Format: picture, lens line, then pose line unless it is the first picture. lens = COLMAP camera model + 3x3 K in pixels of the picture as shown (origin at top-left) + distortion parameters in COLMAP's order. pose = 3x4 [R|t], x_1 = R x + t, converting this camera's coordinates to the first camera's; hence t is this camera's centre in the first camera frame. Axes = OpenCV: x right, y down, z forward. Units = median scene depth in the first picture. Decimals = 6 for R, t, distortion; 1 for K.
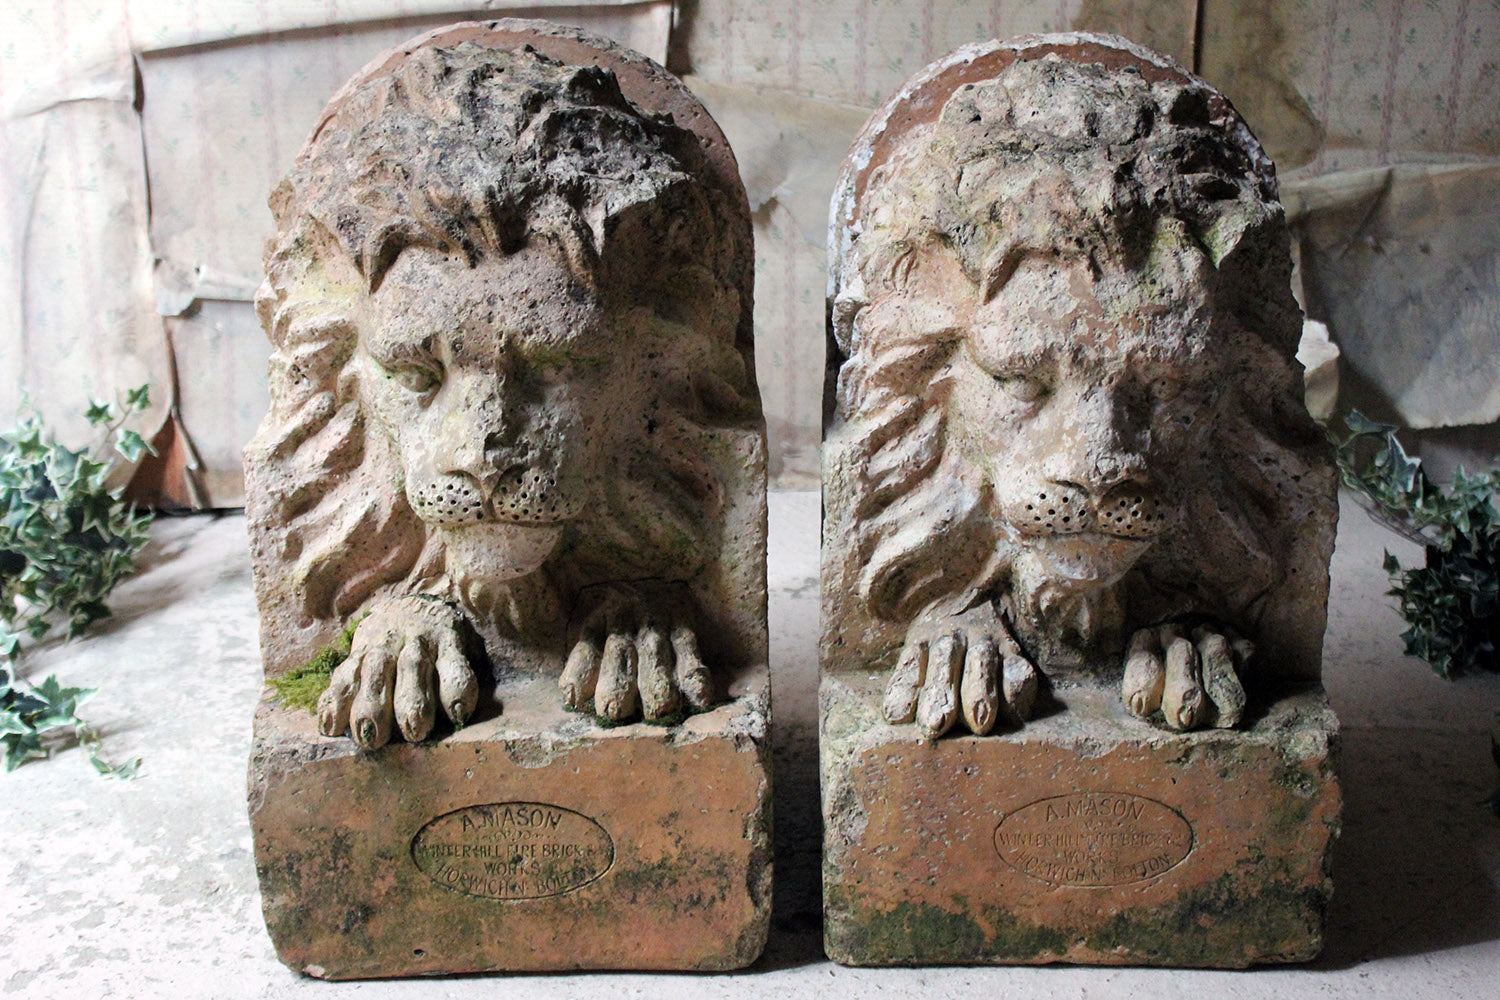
lens RADIAL K [[1986.9, 0, 742.1], [0, 1986.9, 502.3], [0, 0, 1]] dist [-0.042580, 0.000000]
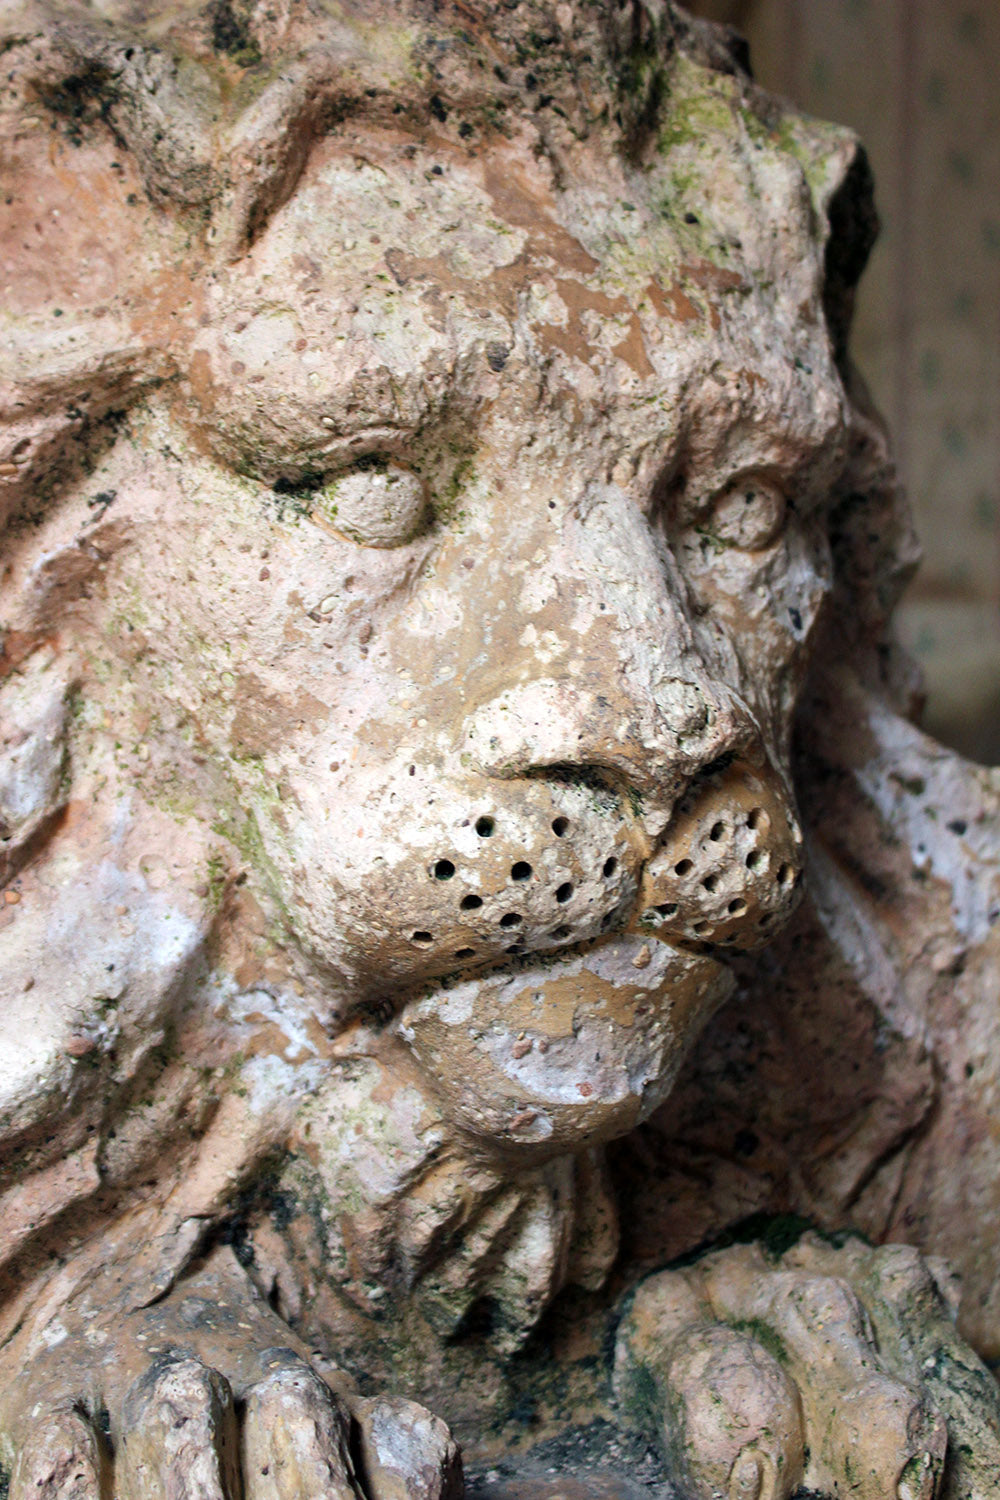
lens RADIAL K [[2134.0, 0, 472.7], [0, 2134.0, 745.2], [0, 0, 1]] dist [-0.032647, 0.000000]
pose [[0.878408, -0.007260, 0.477857, -0.009623], [0.142394, 0.958448, -0.247189, 0.064641], [-0.456206, 0.285176, 0.842942, 0.687855]]
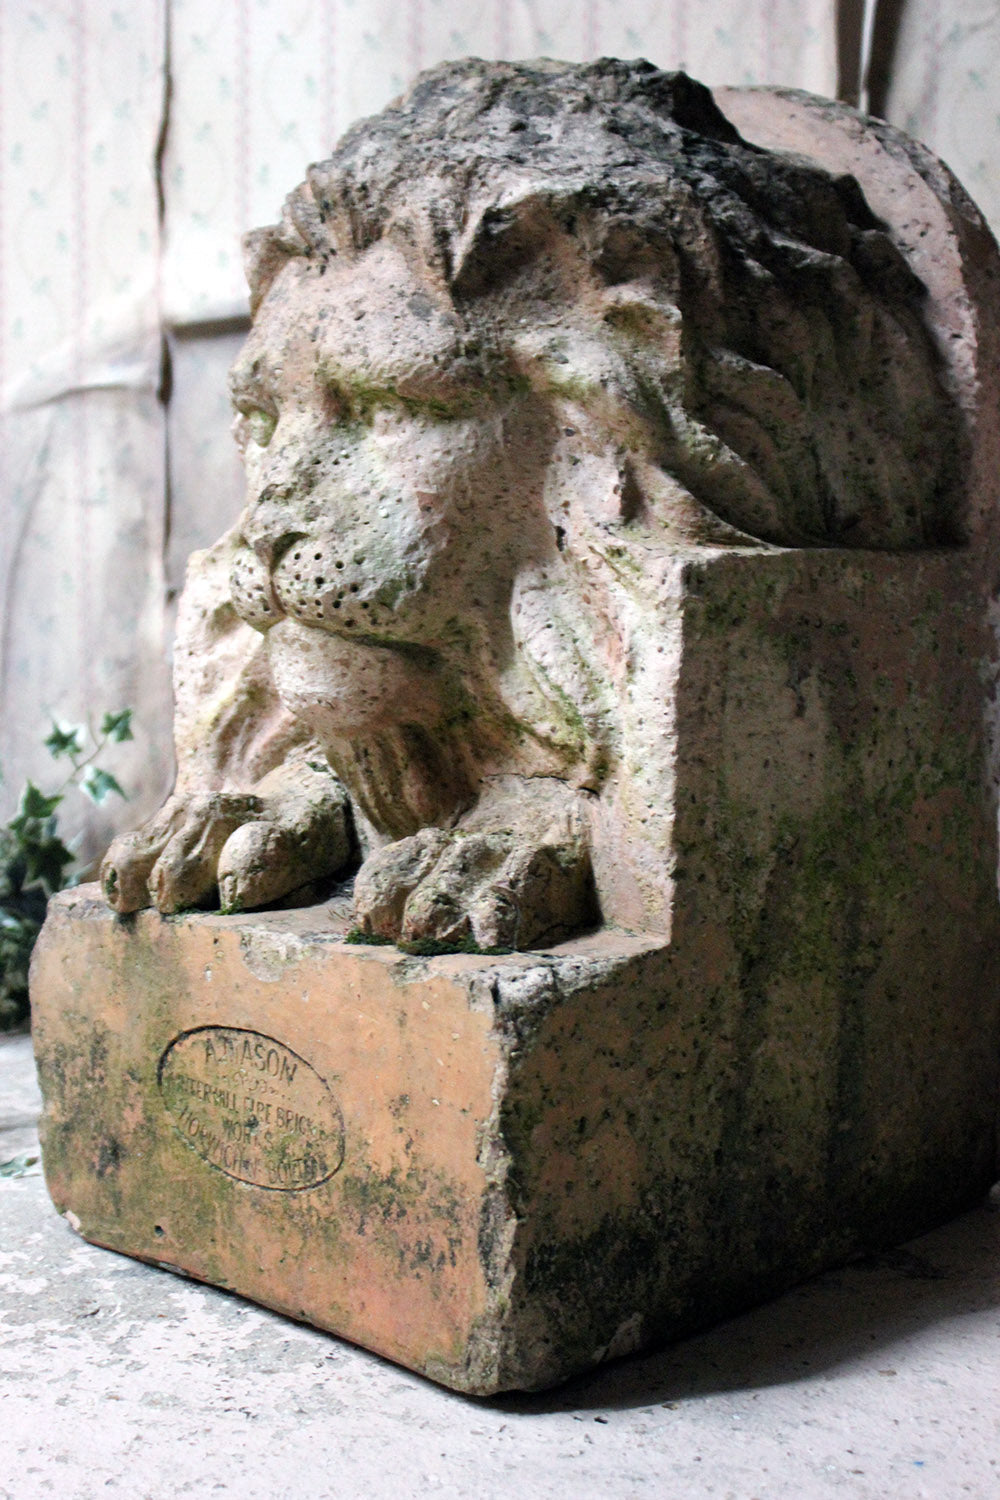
lens RADIAL K [[2207.8, 0, 489.3], [0, 2207.8, 752.3], [0, 0, 1]] dist [-0.050131, 0.000000]
pose [[0.696040, 0.097635, -0.711334, 0.480332], [-0.248035, 0.962416, -0.110604, 0.121132], [0.673801, 0.253420, 0.694097, 0.492642]]
